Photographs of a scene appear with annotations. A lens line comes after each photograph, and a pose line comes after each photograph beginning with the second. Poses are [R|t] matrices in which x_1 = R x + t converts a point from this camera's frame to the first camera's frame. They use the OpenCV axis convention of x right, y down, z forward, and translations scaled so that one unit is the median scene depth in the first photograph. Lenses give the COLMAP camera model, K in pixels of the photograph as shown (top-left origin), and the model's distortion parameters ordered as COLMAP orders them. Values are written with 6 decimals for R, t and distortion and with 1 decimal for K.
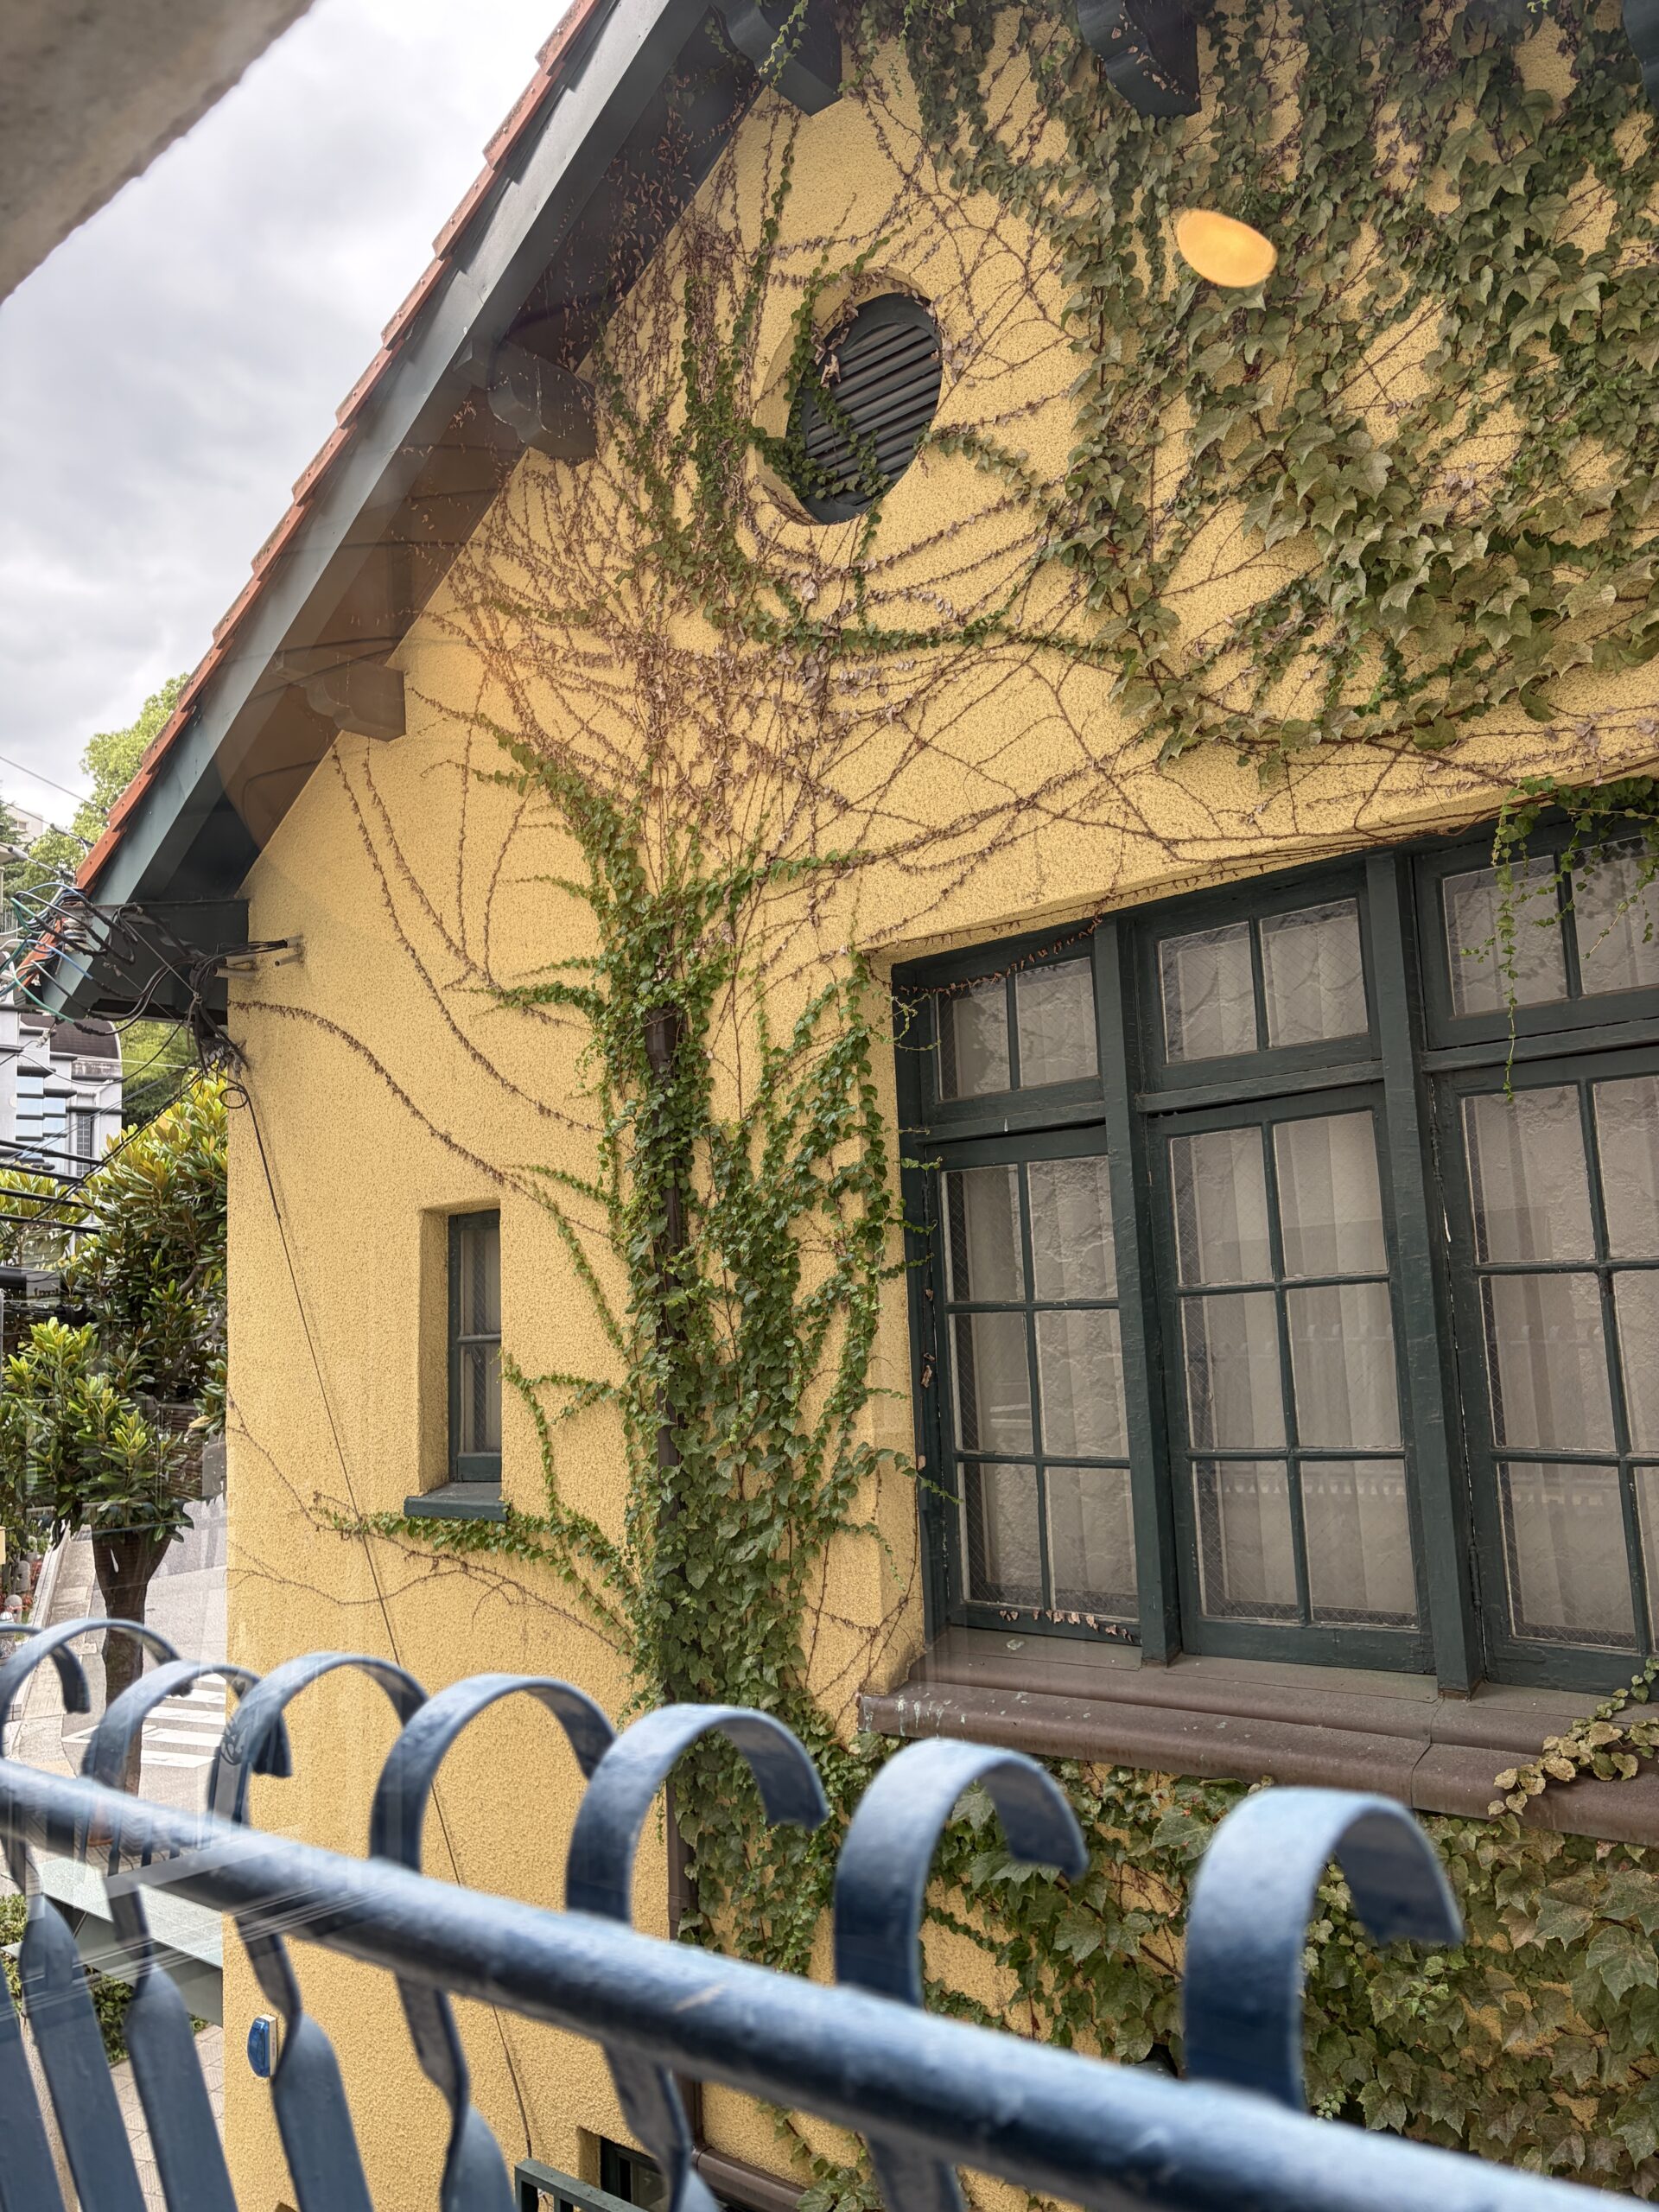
lens RADIAL K [[1672.4, 0, 827.3], [0, 1672.4, 1104.5], [0, 0, 1]] dist [0.056081, -0.060810]
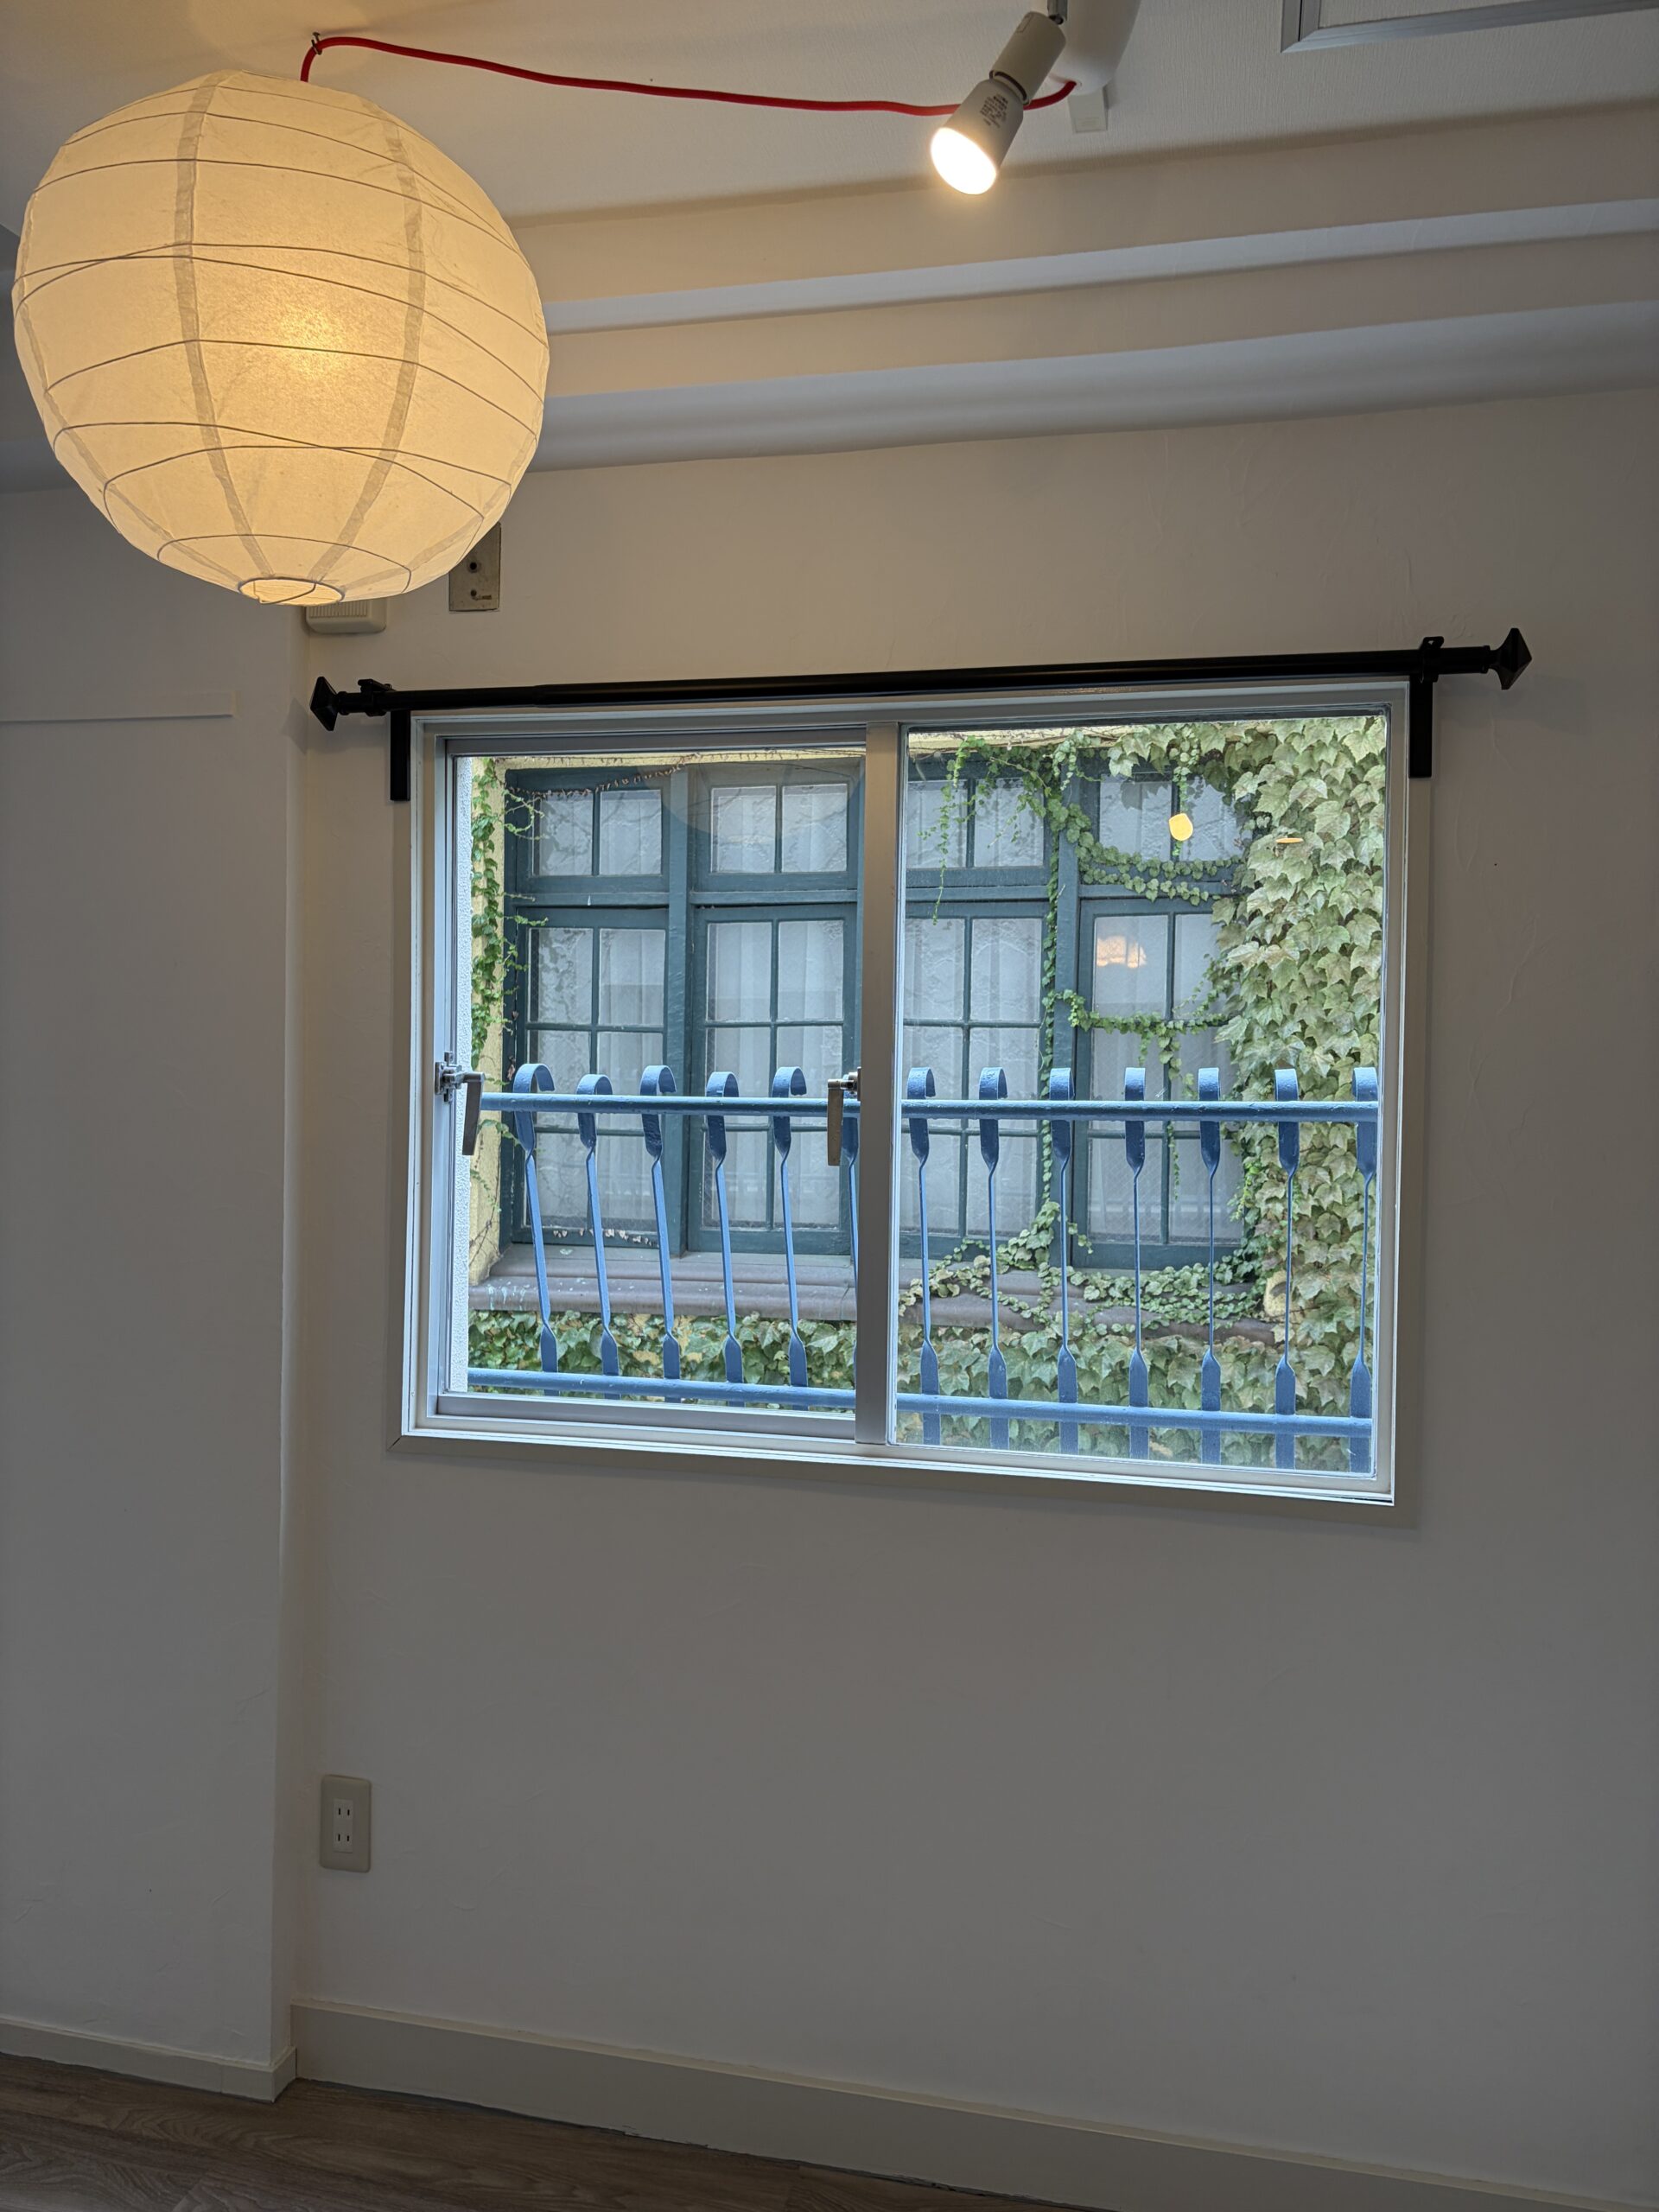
lens RADIAL K [[1672.4, 0, 826.2], [0, 1672.4, 1103.7], [0, 0, 1]] dist [0.056081, -0.060810]
pose [[0.880273, 0.050382, 0.471786, -0.407058], [-0.116804, 0.986755, 0.112563, -0.000401], [-0.459866, -0.154192, 0.874499, -0.390941]]
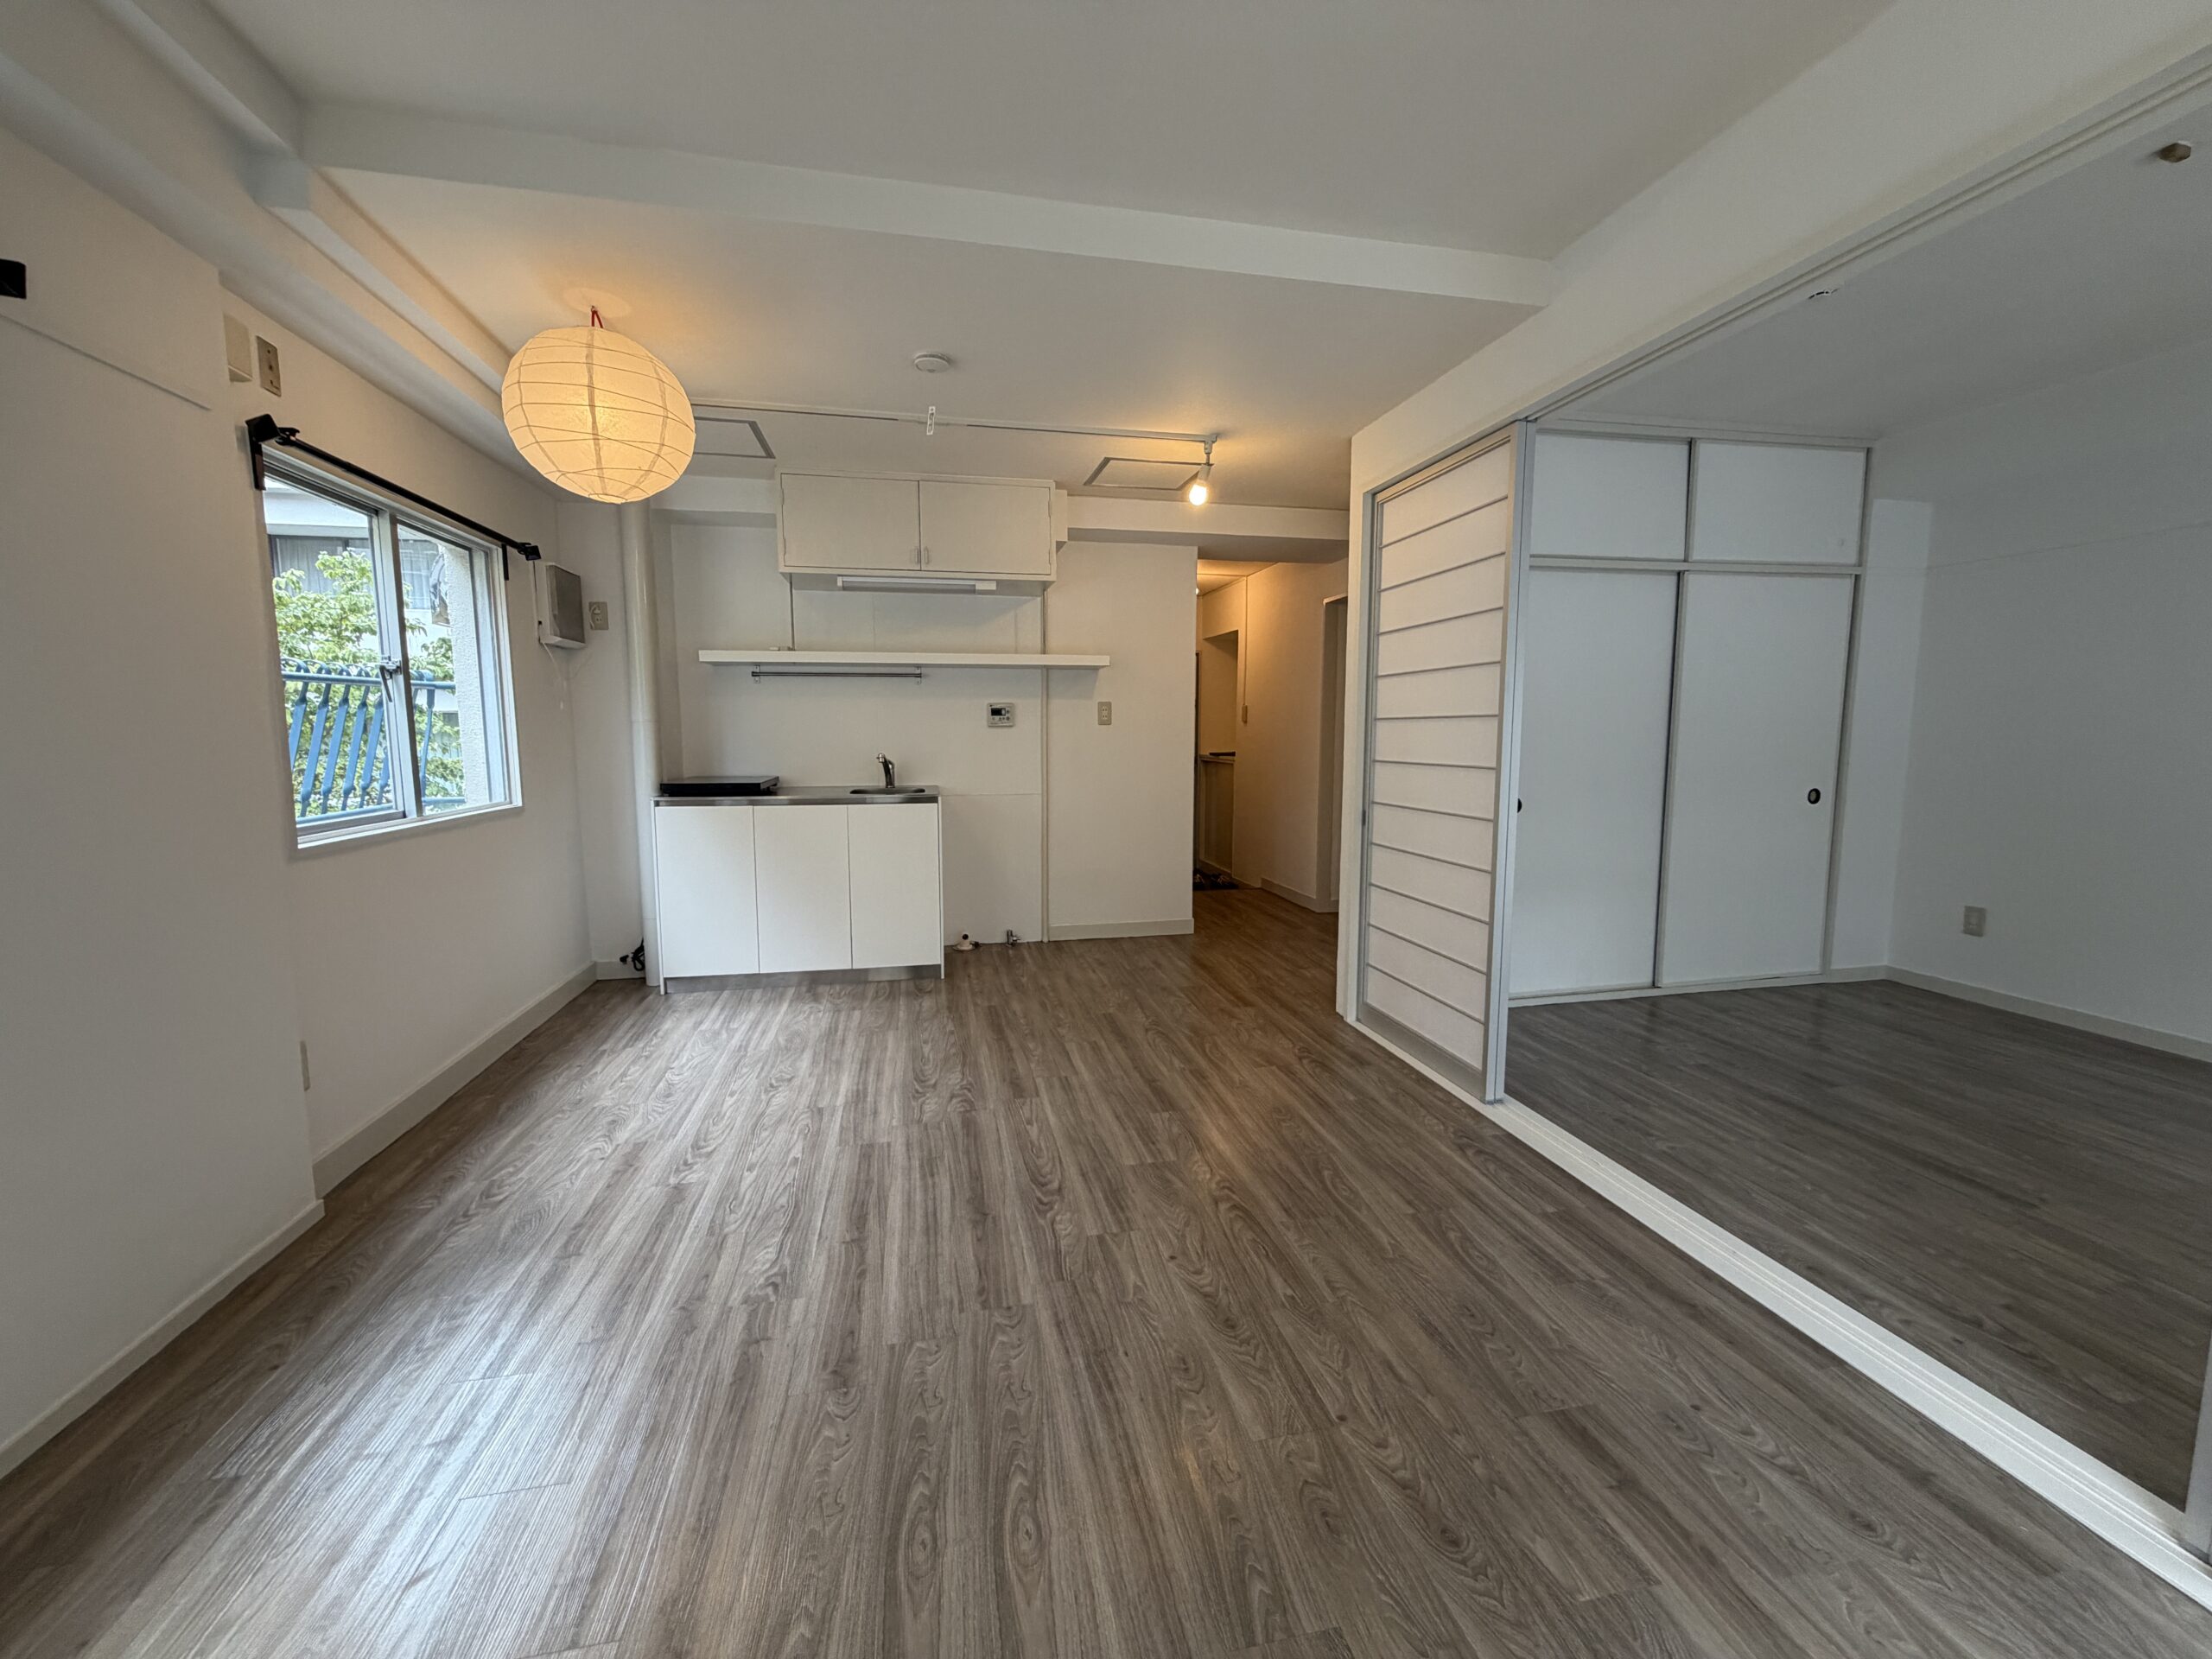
lens RADIAL K [[883.0, 0, 1097.5], [0, 883.0, 828.8], [0, 0, 1]] dist [0.001205, -0.001301]
pose [[-0.797469, -0.023747, 0.602893, -1.037680], [-0.045162, 0.998771, -0.020398, 0.183229], [-0.601668, -0.043495, -0.797561, 0.359012]]
